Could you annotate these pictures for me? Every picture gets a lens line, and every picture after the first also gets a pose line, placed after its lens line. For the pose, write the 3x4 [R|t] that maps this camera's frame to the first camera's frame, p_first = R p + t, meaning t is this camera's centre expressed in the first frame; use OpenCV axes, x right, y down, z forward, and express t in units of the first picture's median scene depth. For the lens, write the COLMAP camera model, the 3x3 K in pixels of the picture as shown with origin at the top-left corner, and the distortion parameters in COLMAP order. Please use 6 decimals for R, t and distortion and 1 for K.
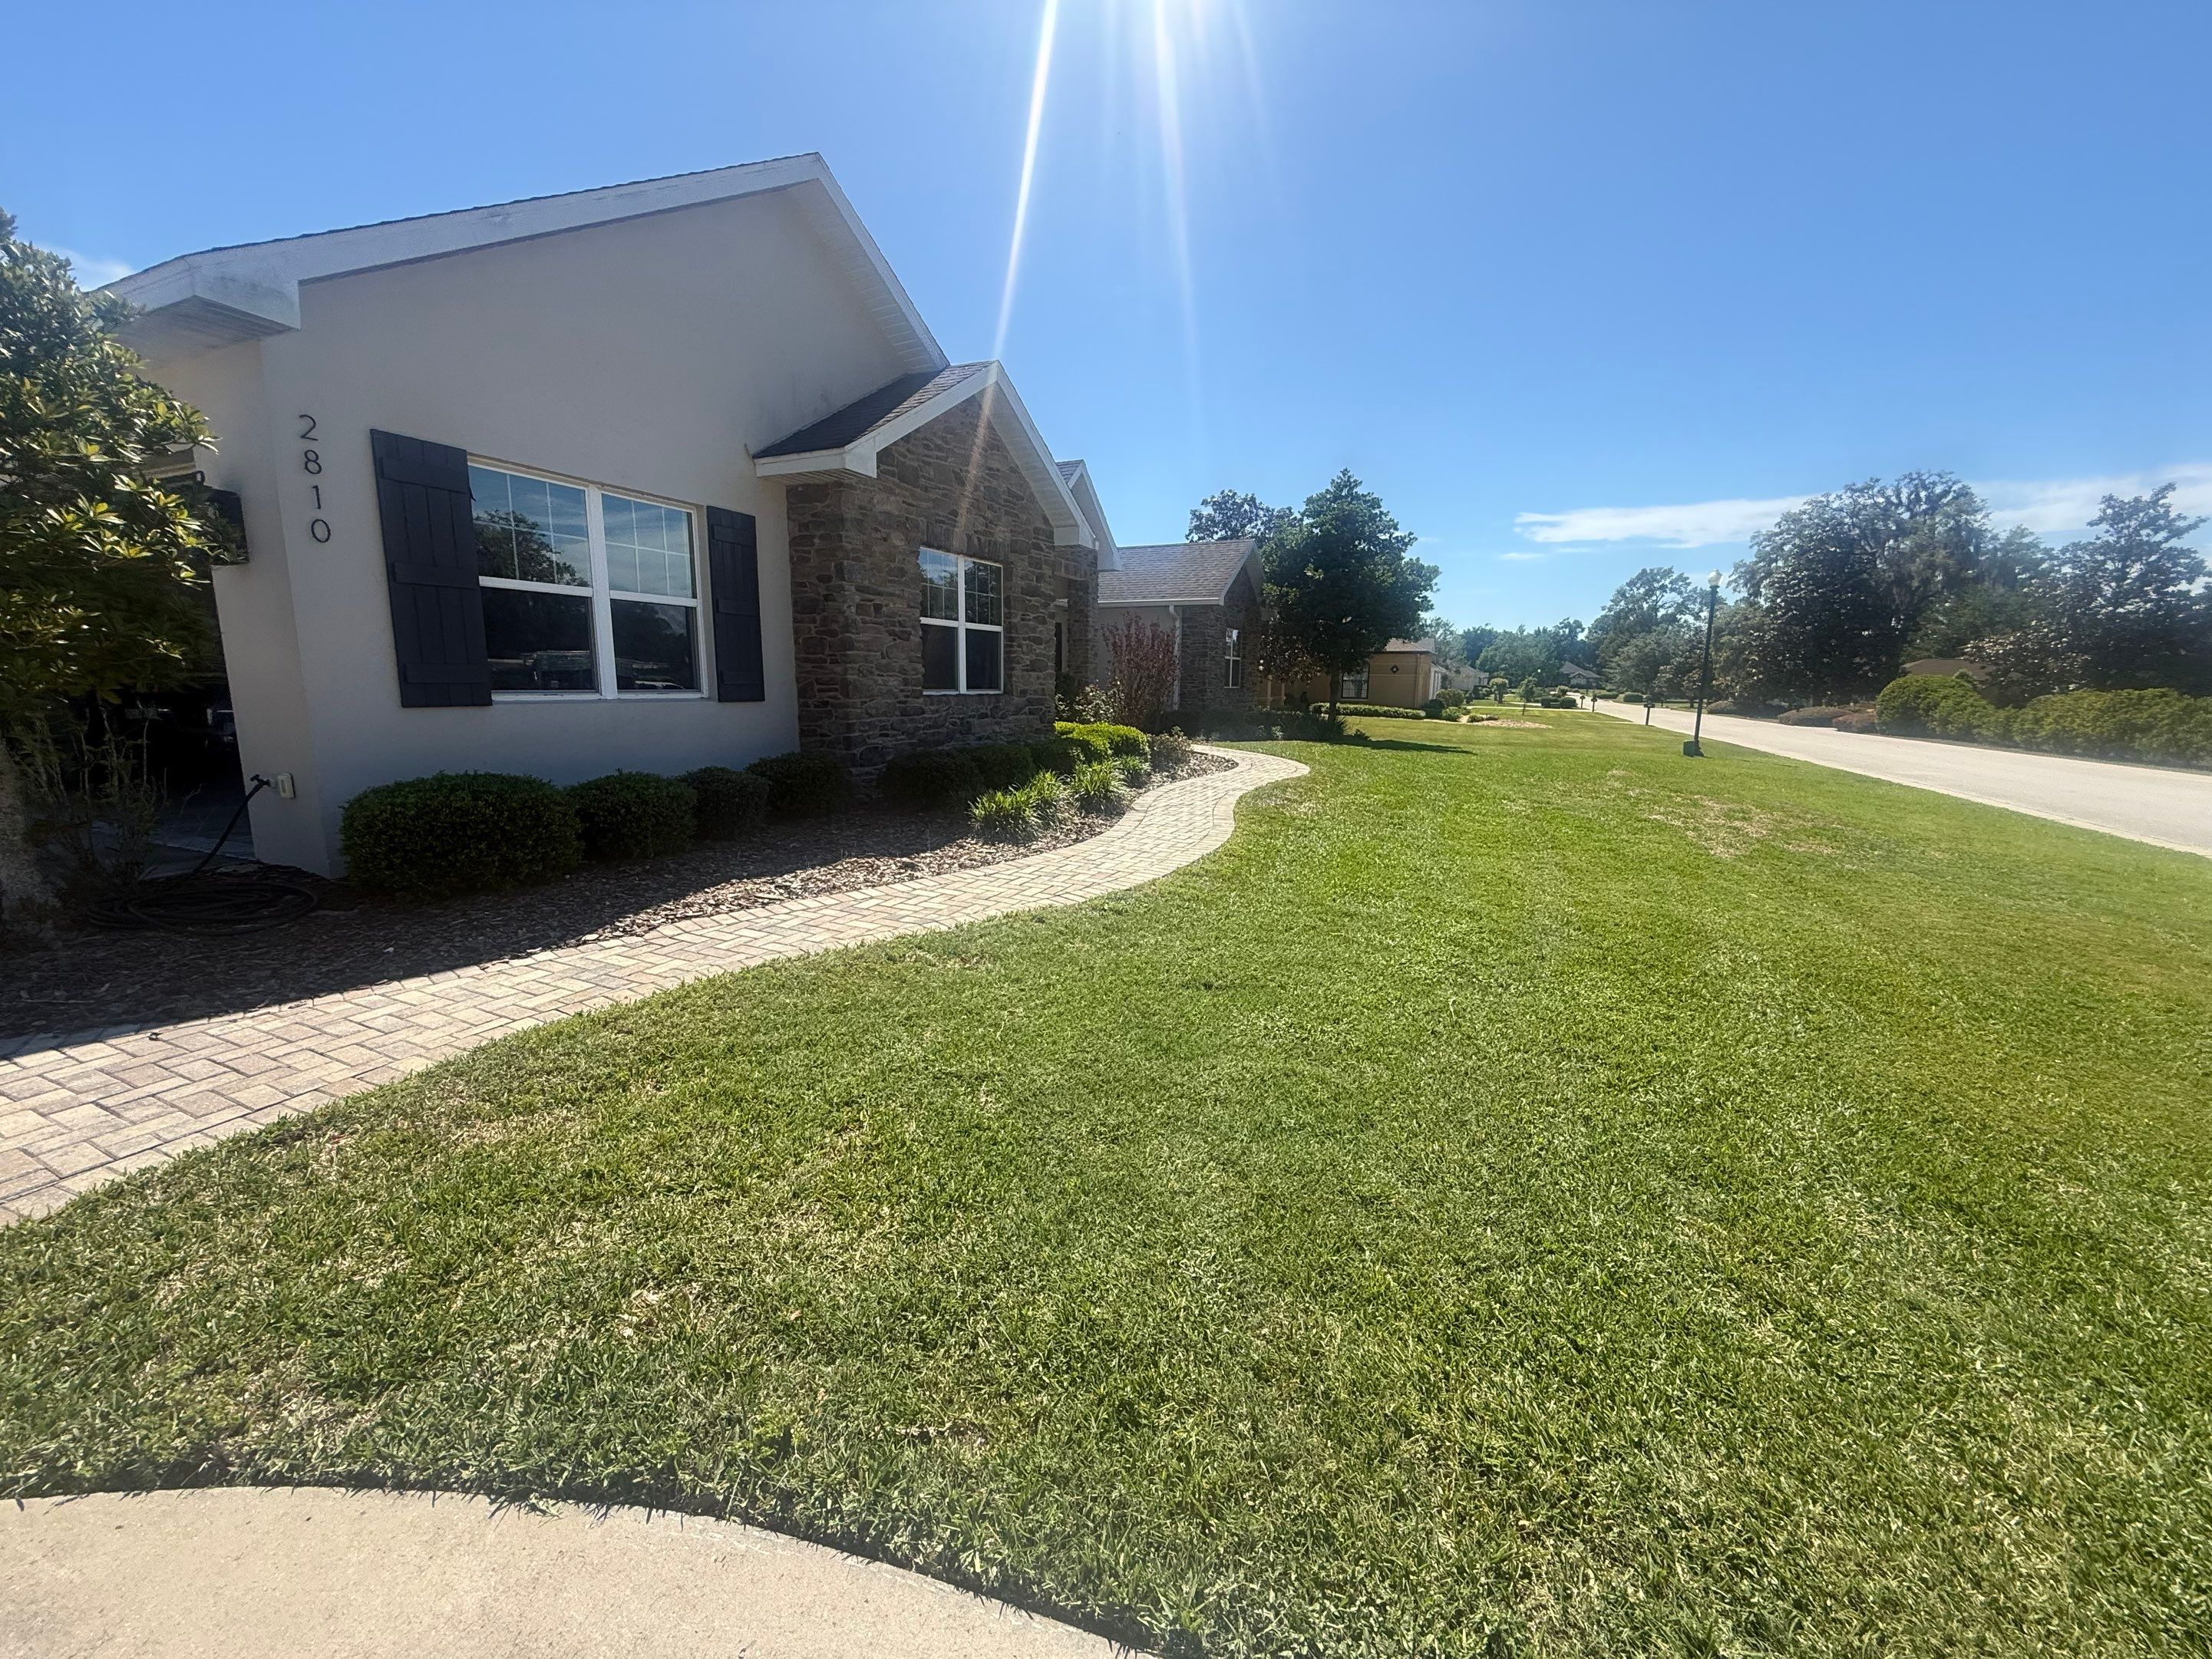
lens RADIAL K [[915.4, 0, 1106.0], [0, 915.4, 829.5], [0, 0, 1]] dist [-0.000212, 0.000716]
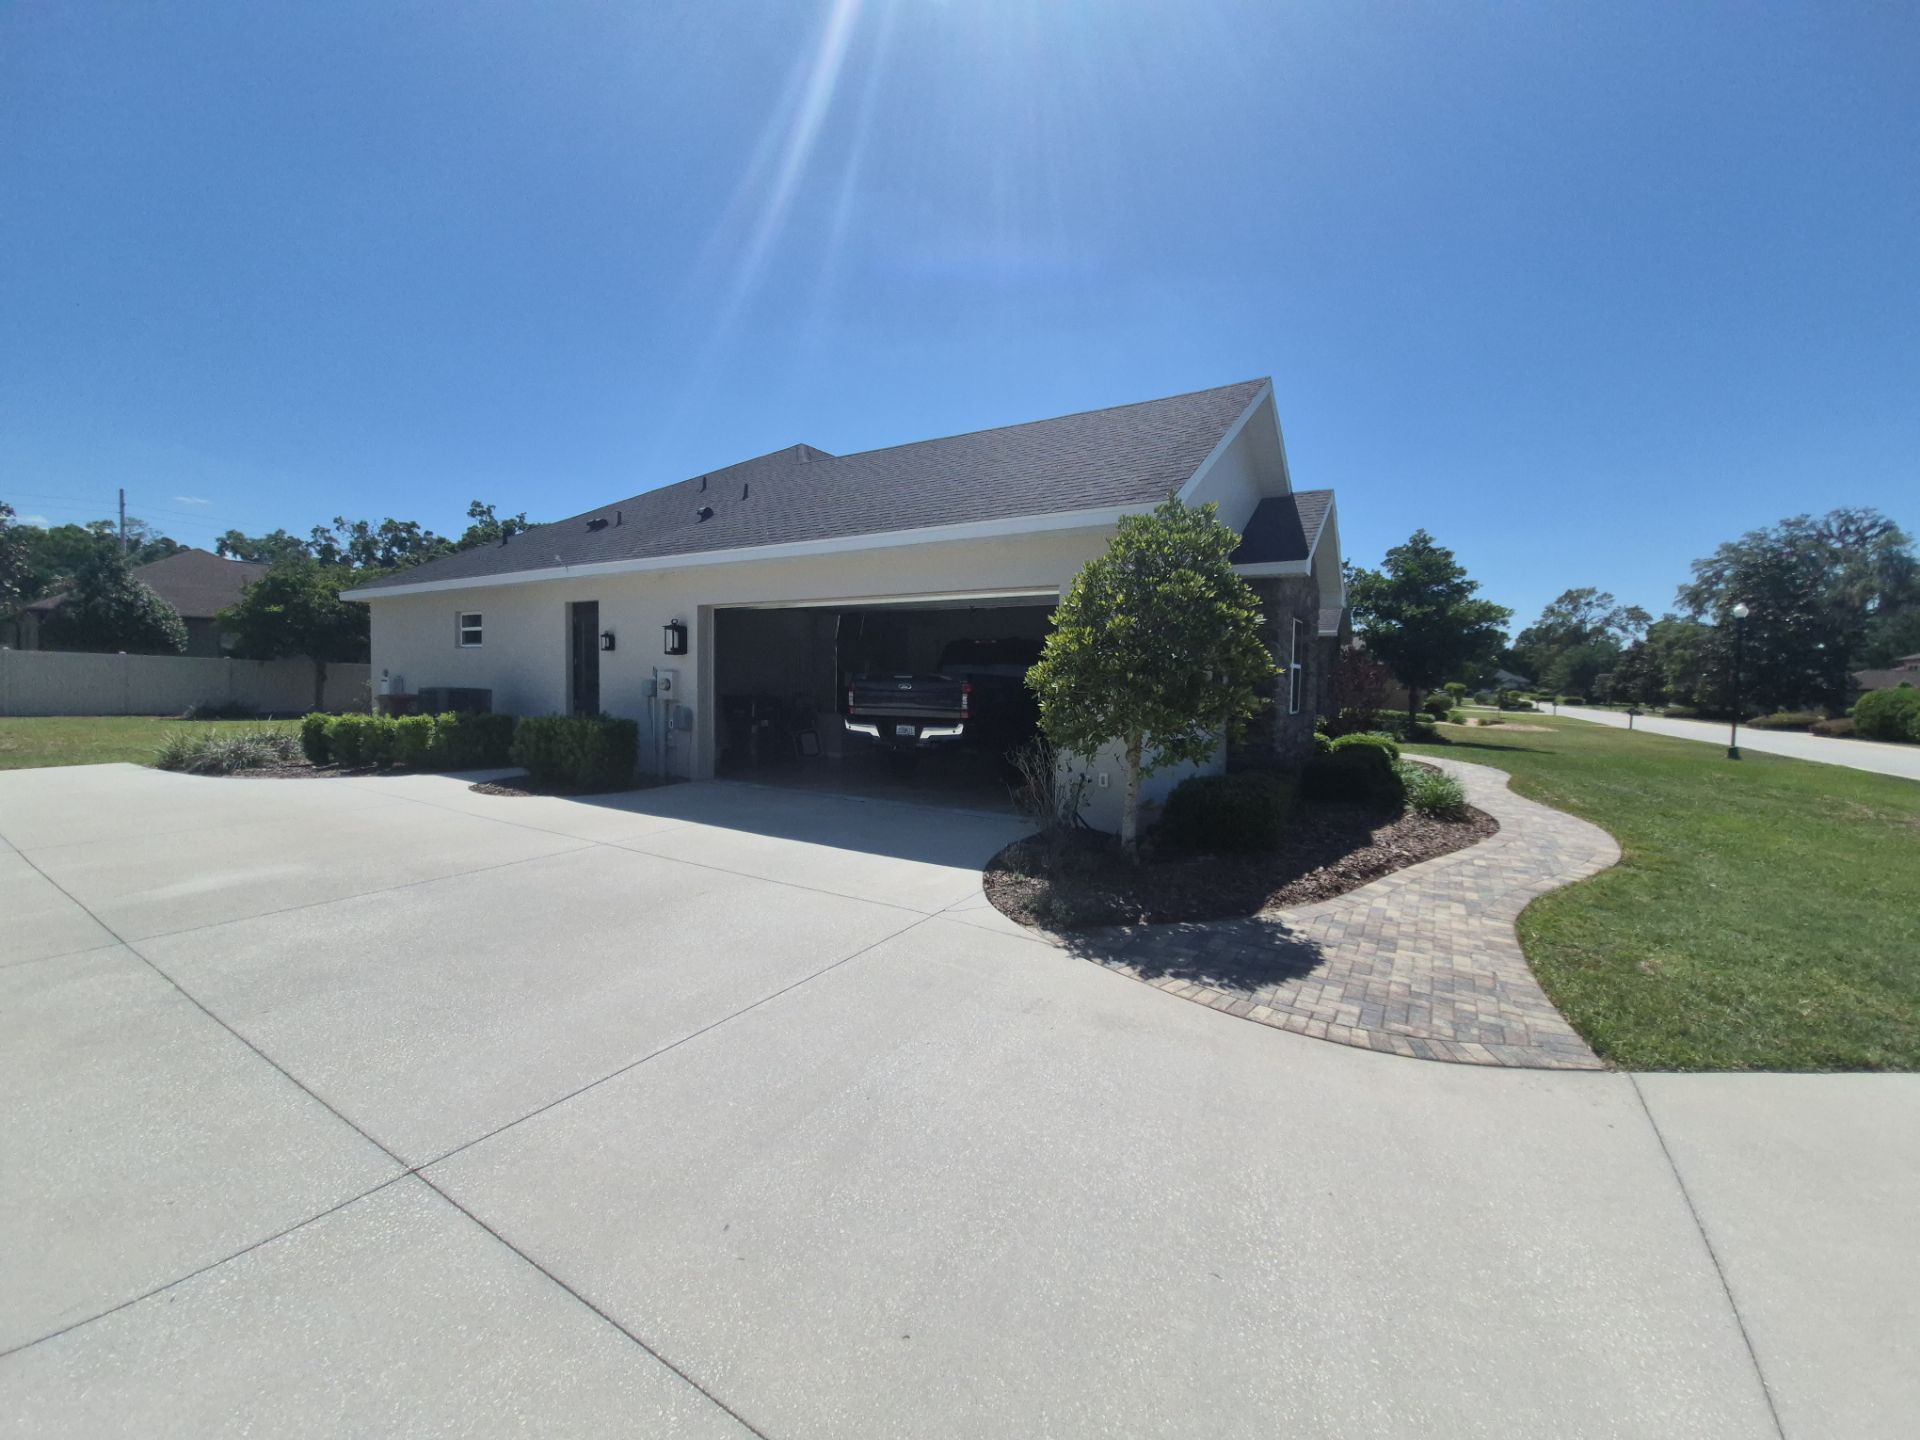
lens RADIAL K [[780.8, 0, 960.0], [0, 780.8, 720.0], [0, 0, 1]] dist [-0.000823, -0.009029]
pose [[0.993166, 0.006480, -0.116530, -0.098274], [-0.019509, 0.993627, -0.111014, 0.000270], [0.115068, 0.112528, 0.986963, -0.042872]]
